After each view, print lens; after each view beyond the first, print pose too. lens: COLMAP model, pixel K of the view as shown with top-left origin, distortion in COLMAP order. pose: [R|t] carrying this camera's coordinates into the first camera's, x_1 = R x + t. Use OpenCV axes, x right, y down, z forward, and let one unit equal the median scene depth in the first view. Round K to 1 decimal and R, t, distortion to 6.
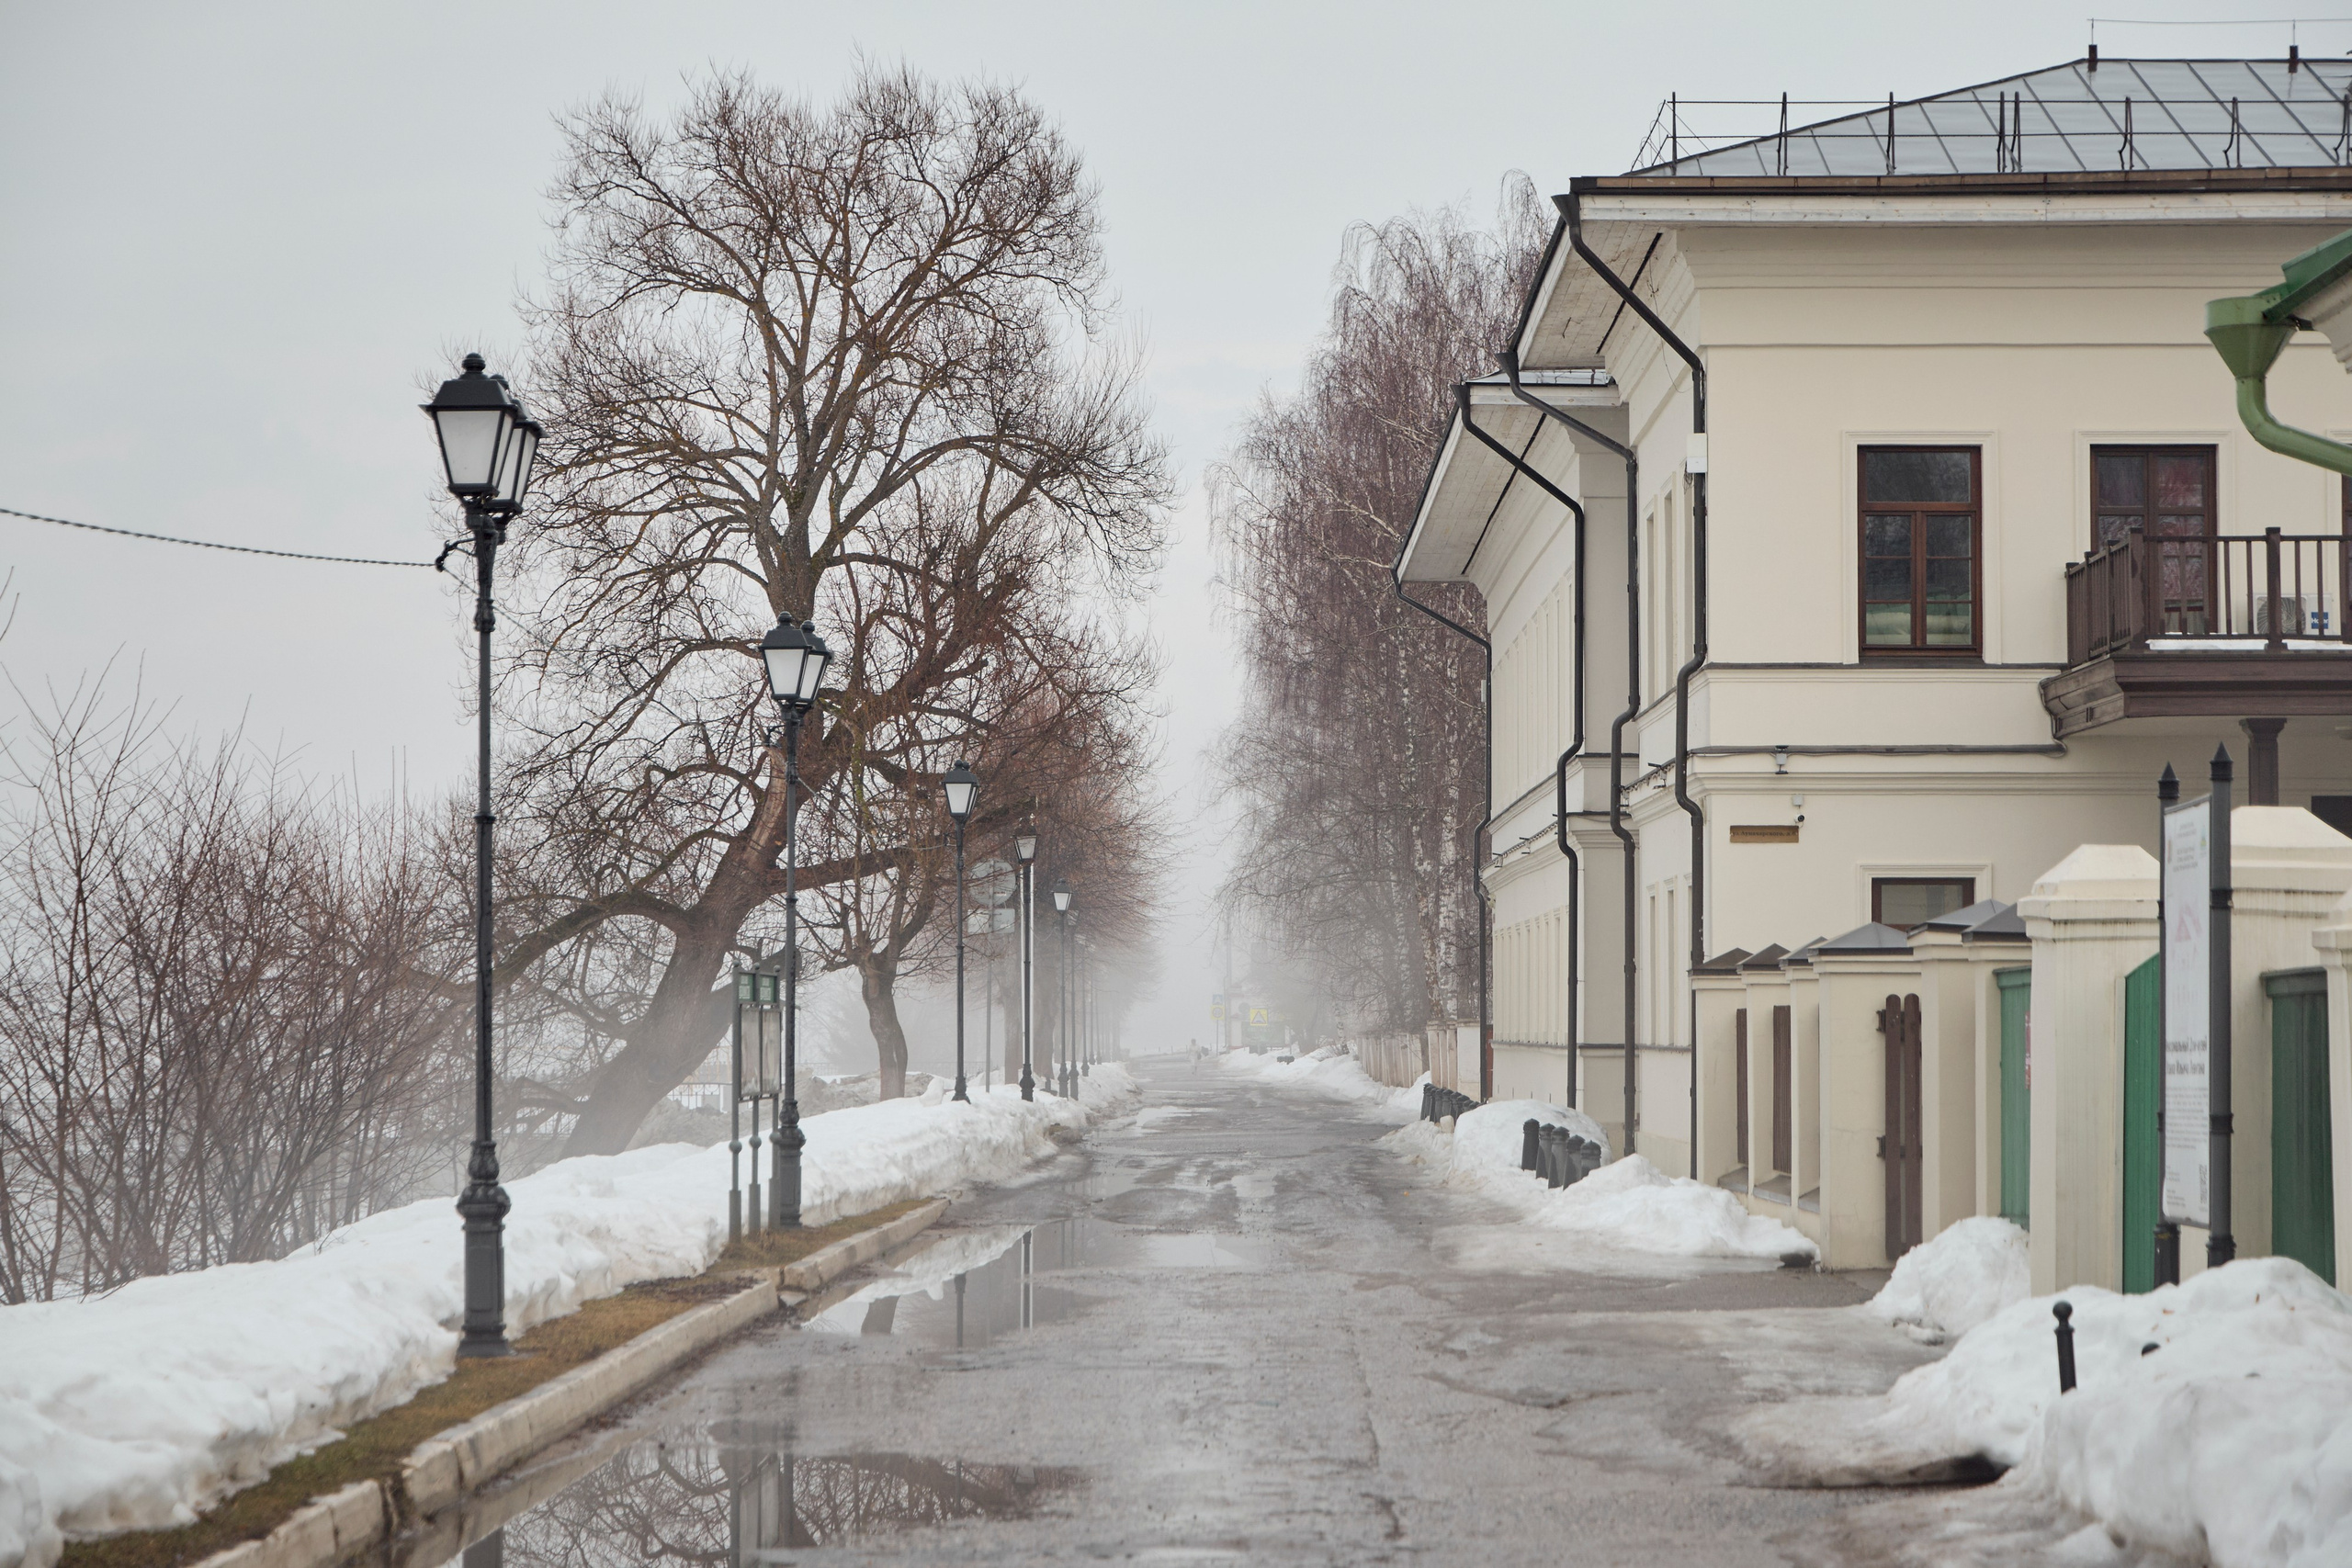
lens RADIAL K [[5304.4, 0, 1180.2], [0, 5304.4, 787.5], [0, 0, 1]] dist [0.047301, 0.000000]
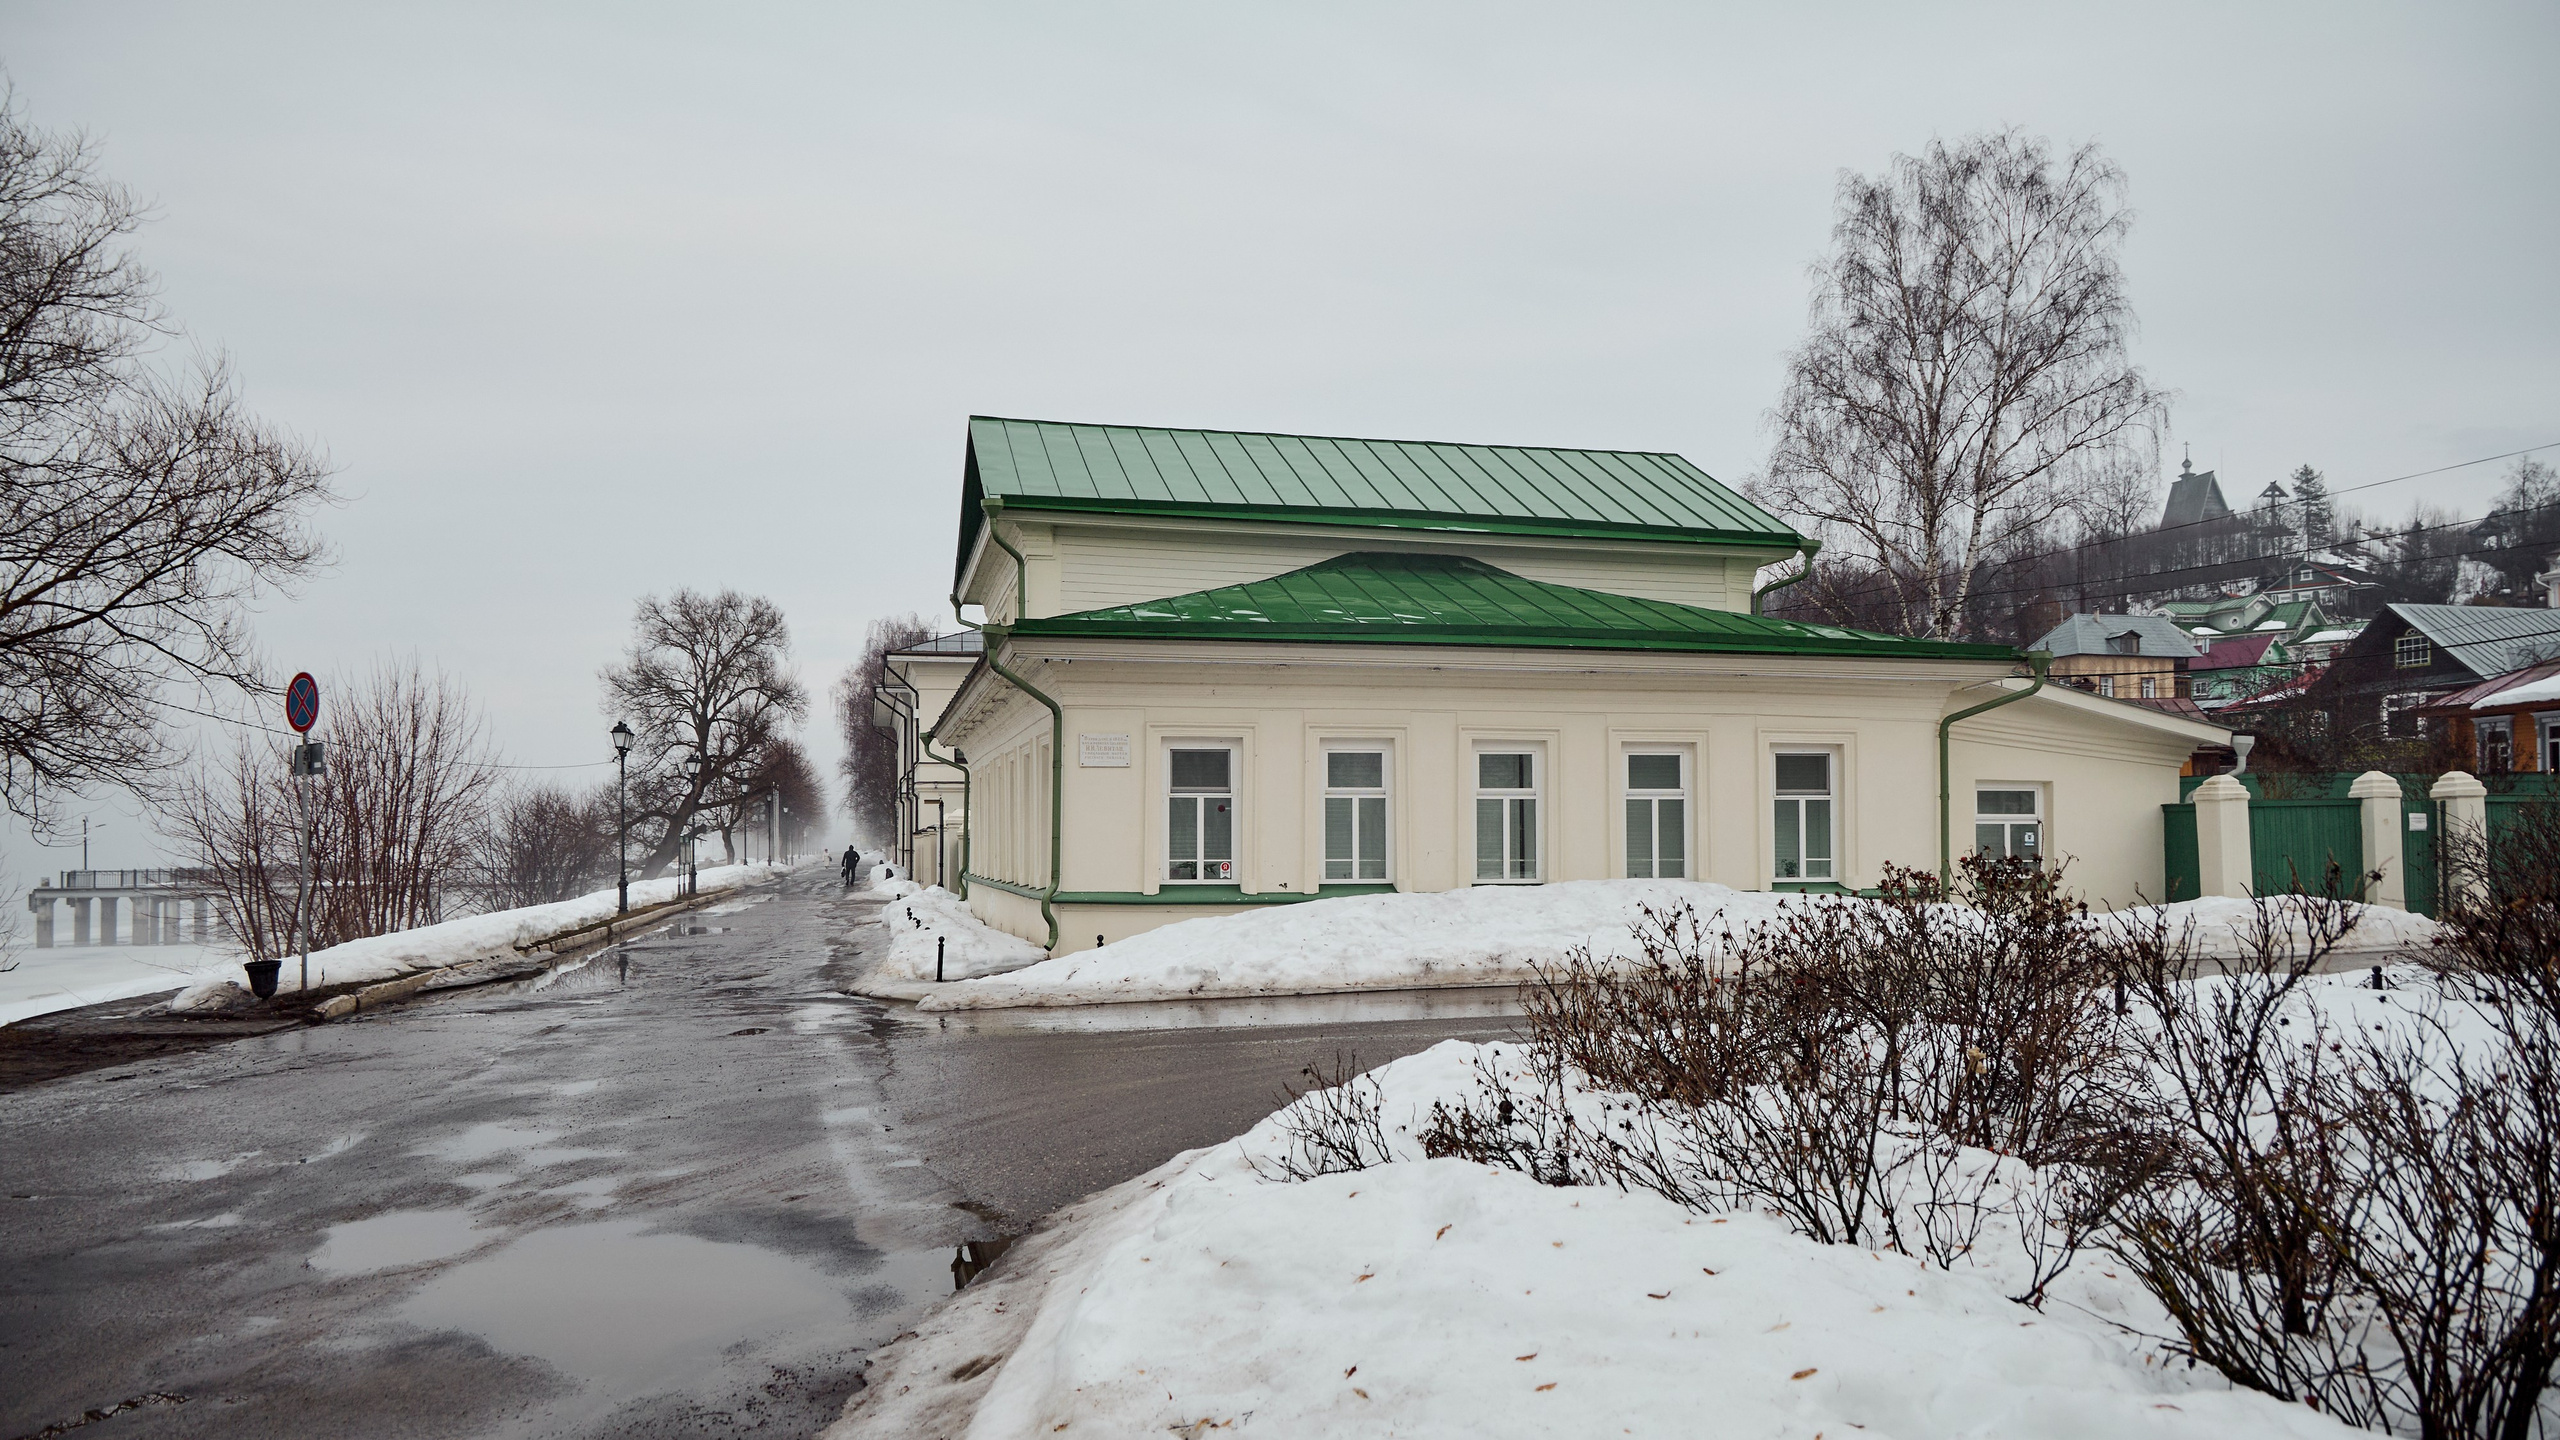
lens RADIAL K [[1696.9, 0, 1266.6], [0, 1696.9, 811.1], [0, 0, 1]] dist [0.004442, -0.000626]
pose [[0.971365, -0.001081, 0.237590, 0.028479], [-0.005355, 0.999636, 0.026442, -0.013513], [-0.237532, -0.026958, 0.971006, -0.253028]]
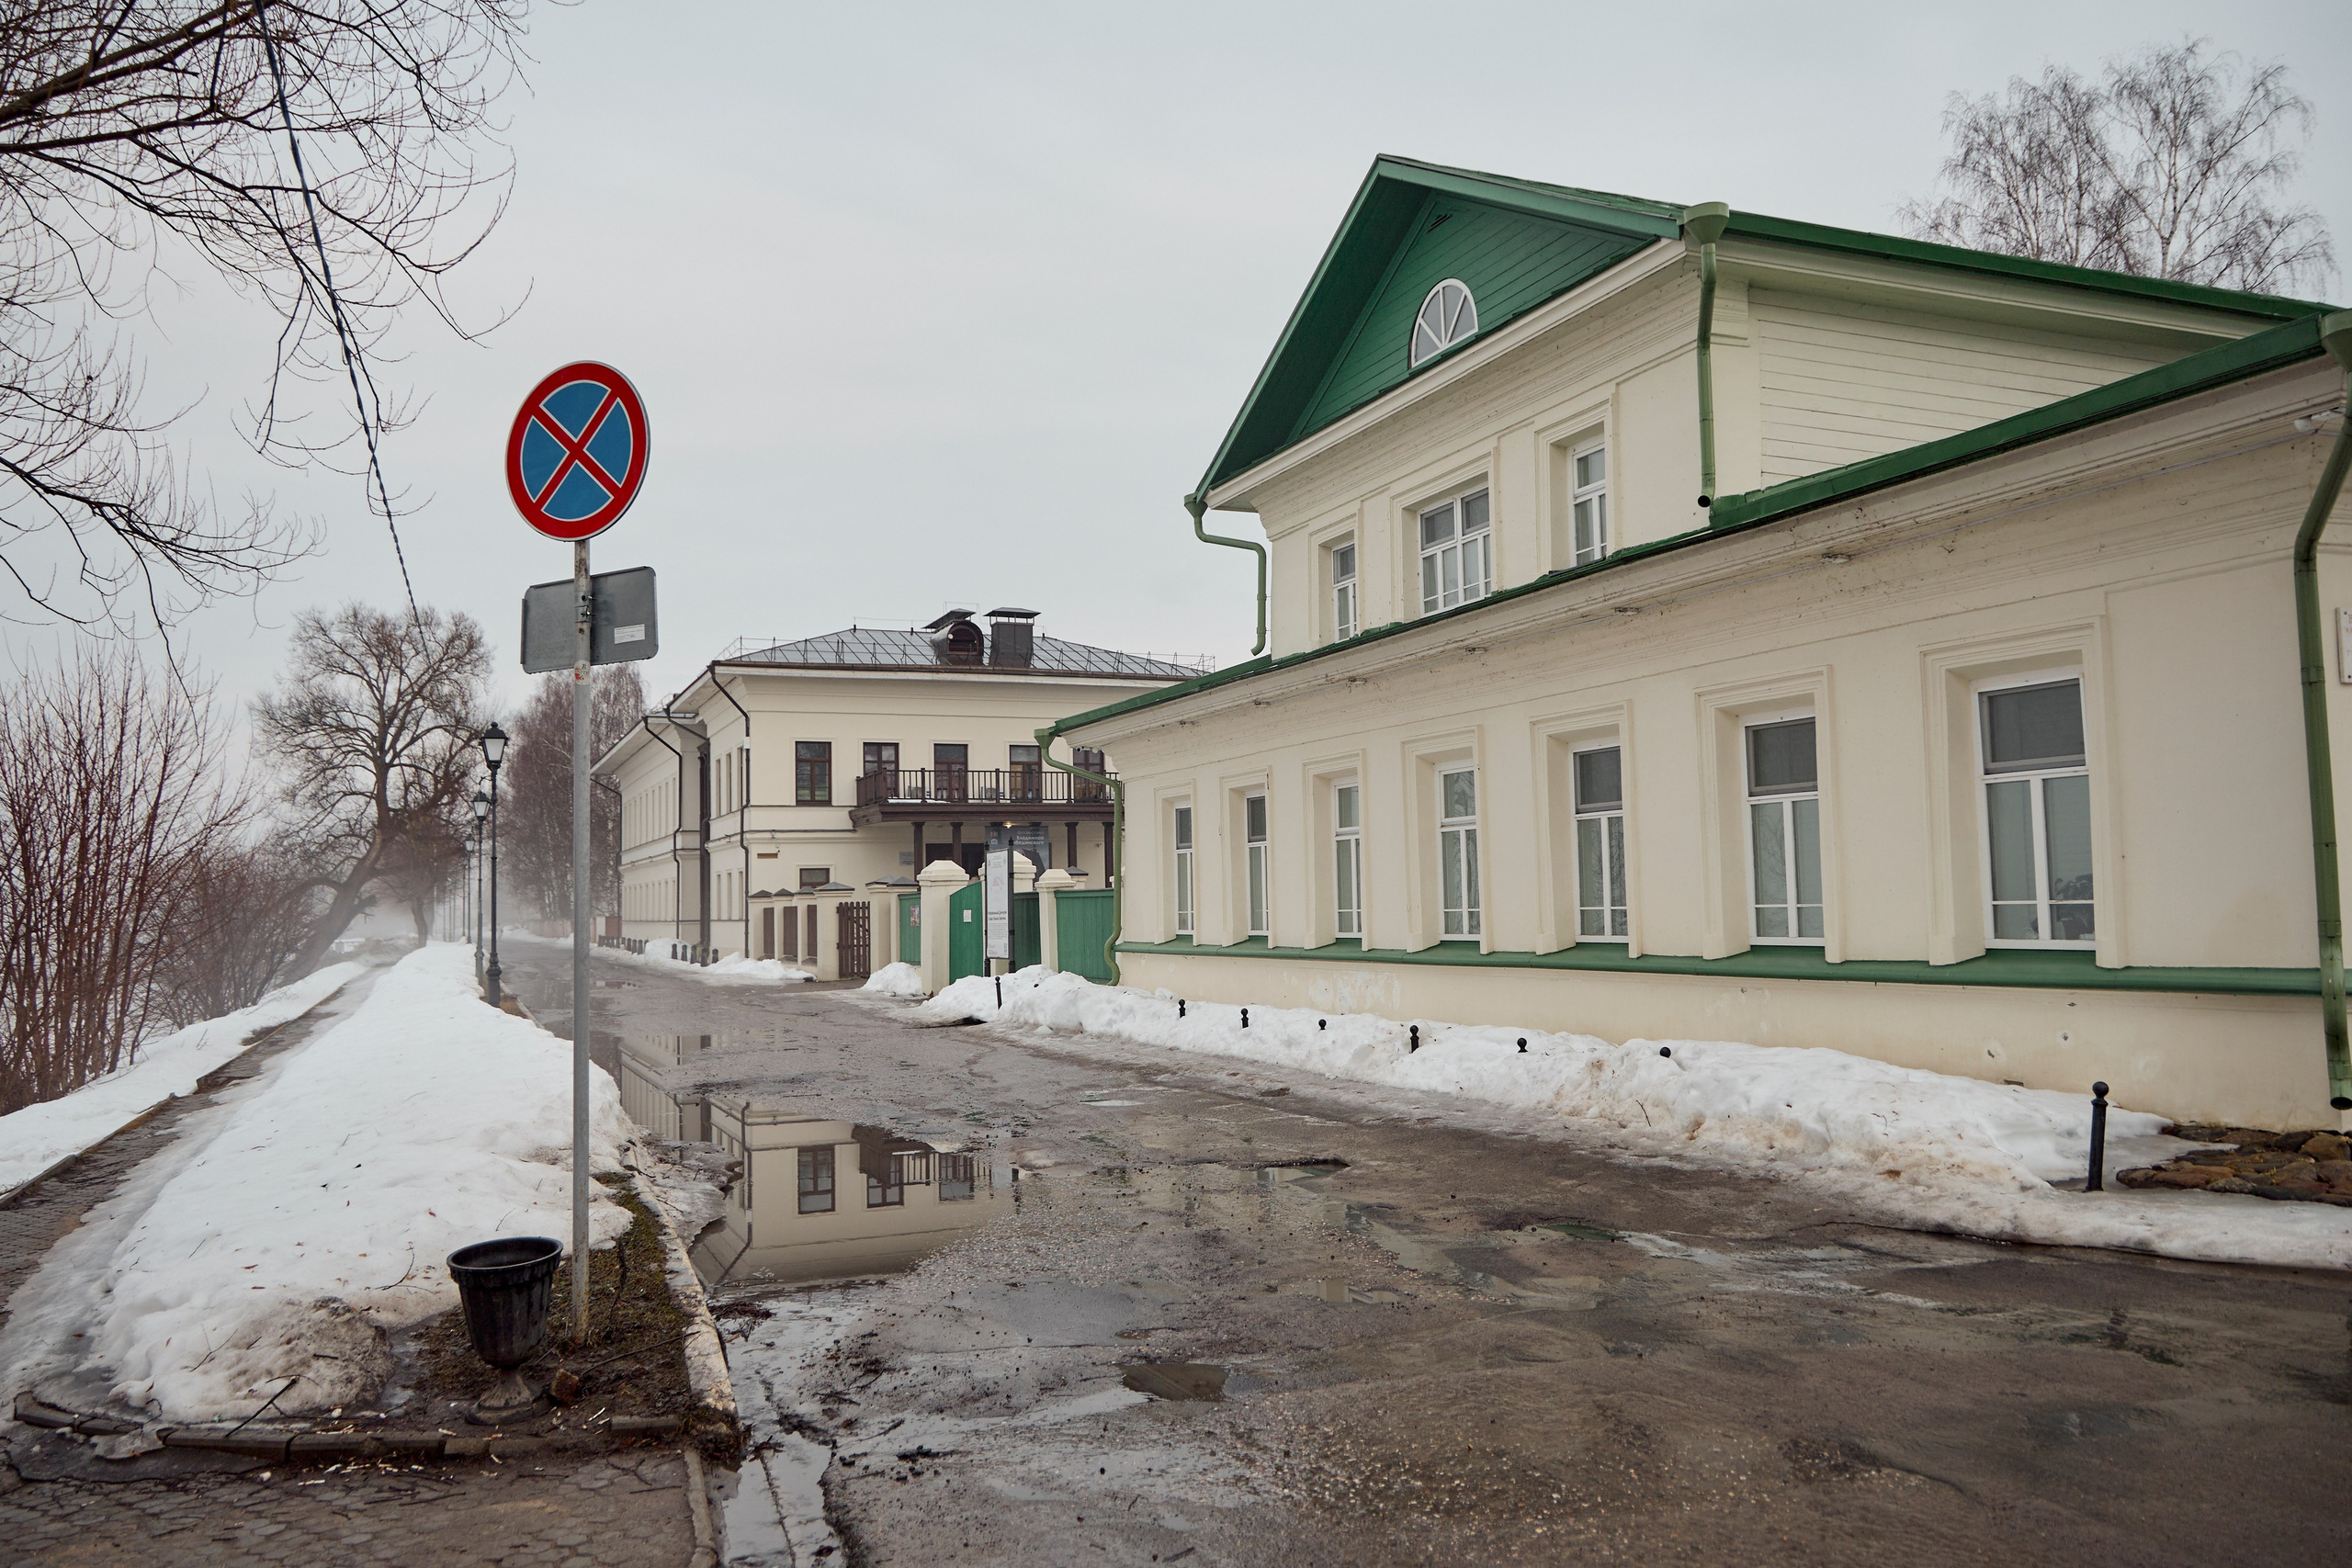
lens RADIAL K [[1697.6, 0, 1186.3], [0, 1697.6, 781.0], [0, 0, 1]] dist [0.002011, 0.003494]
pose [[0.909541, 0.008658, 0.415524, -0.059959], [0.004426, 0.999525, -0.030514, -0.002851], [-0.415591, 0.029593, 0.909070, -0.057905]]
